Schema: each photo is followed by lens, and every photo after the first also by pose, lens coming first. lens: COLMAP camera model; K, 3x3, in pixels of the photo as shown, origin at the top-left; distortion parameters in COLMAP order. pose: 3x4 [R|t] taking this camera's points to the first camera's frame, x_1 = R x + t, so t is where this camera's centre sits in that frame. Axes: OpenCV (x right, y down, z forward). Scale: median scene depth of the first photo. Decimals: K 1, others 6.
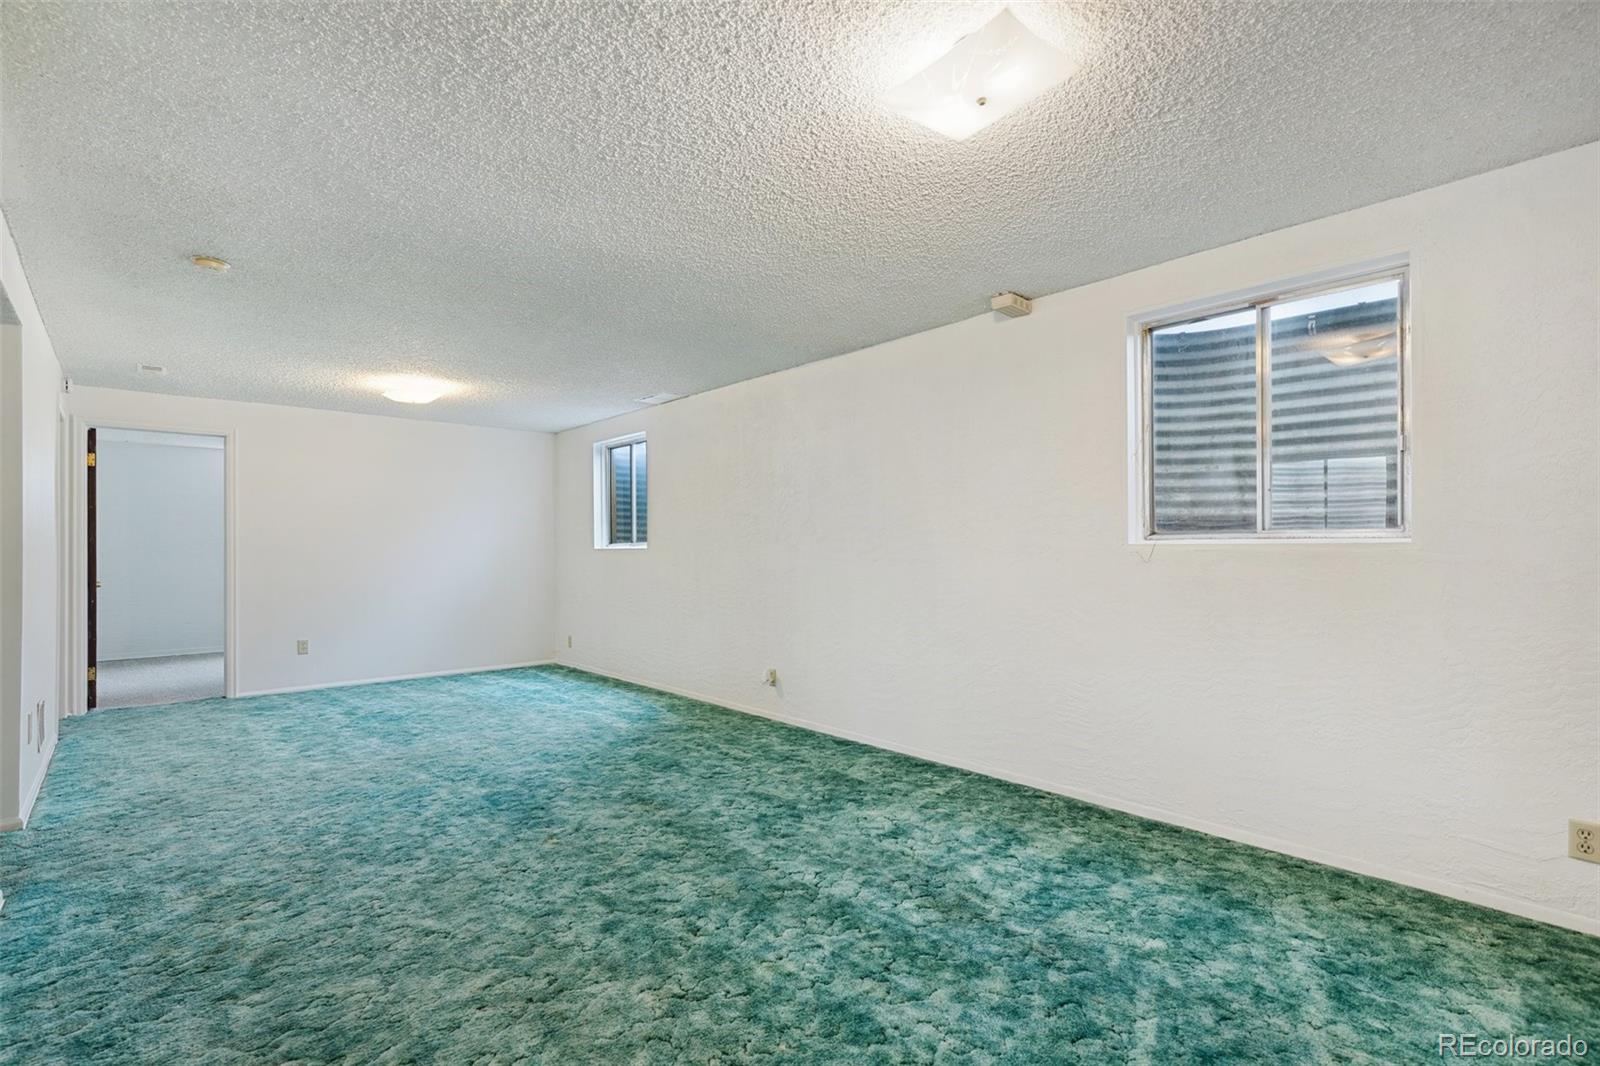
lens RADIAL K [[724.5, 0, 806.4], [0, 724.5, 538.1], [0, 0, 1]] dist [0.001276, 0.000105]
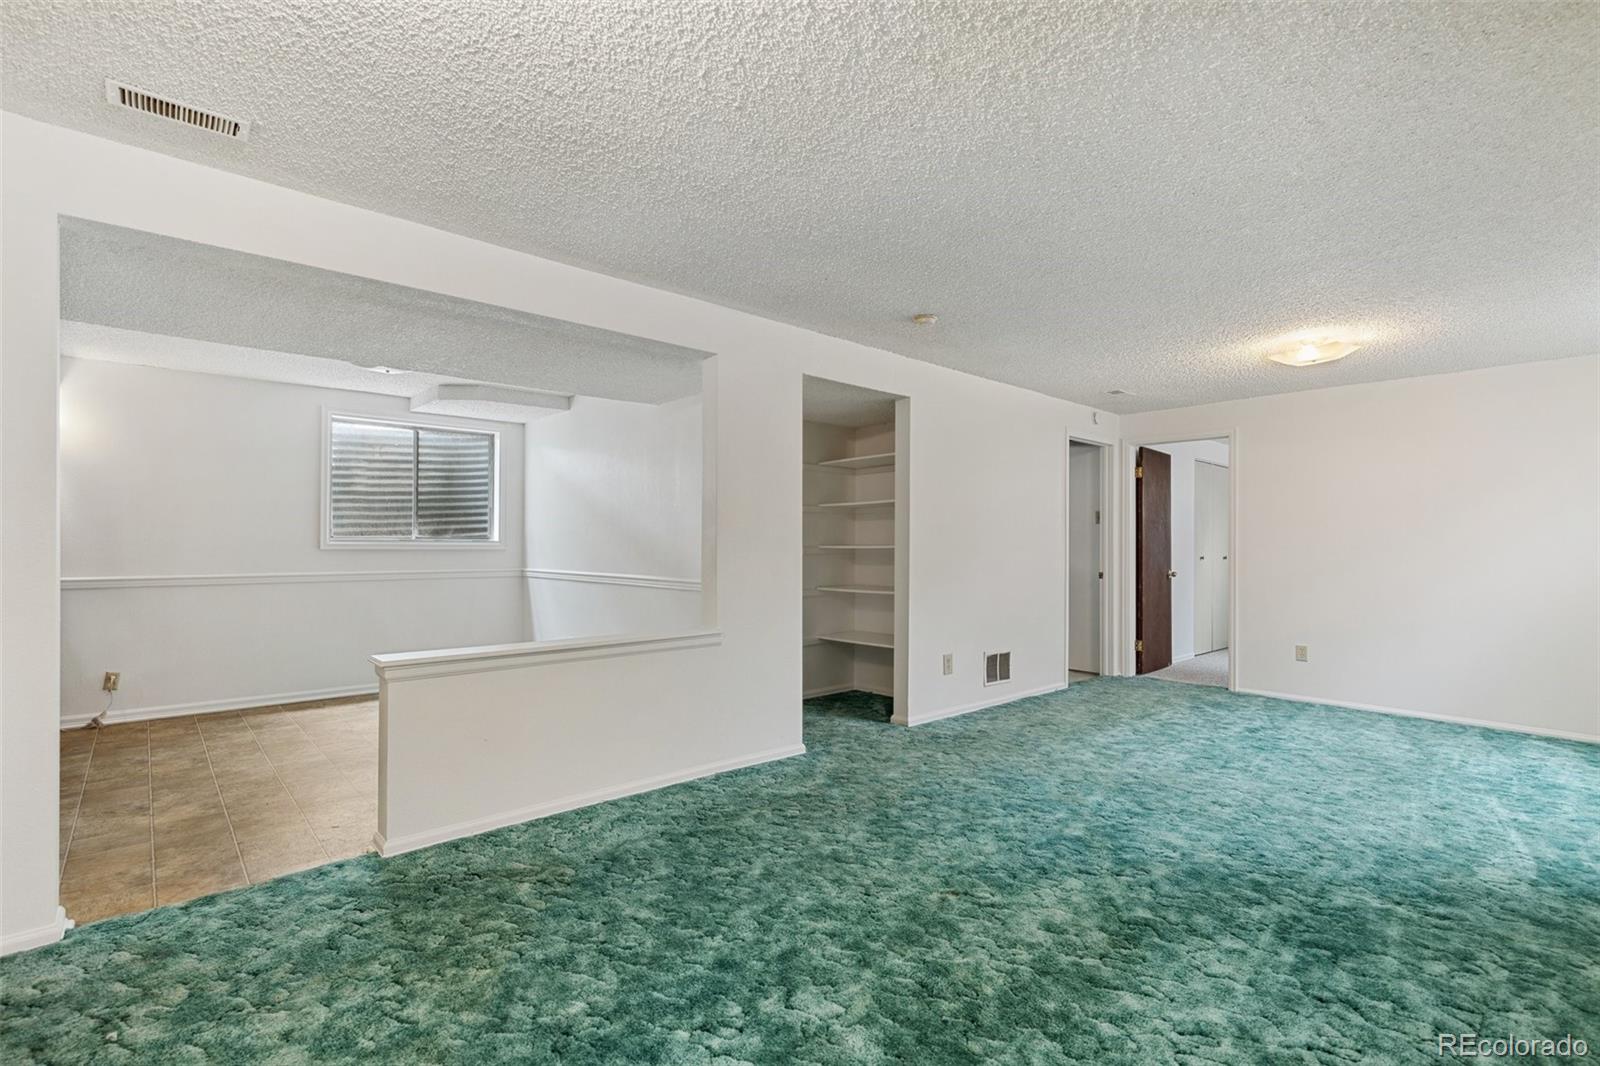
lens RADIAL K [[724.5, 0, 806.1], [0, 724.5, 535.4], [0, 0, 1]] dist [0.001276, 0.000105]
pose [[0.030572, -0.004185, -0.999524, 0.419692], [0.003561, 0.999985, -0.004078, 0.004832], [0.999526, -0.003435, 0.030587, 0.709342]]
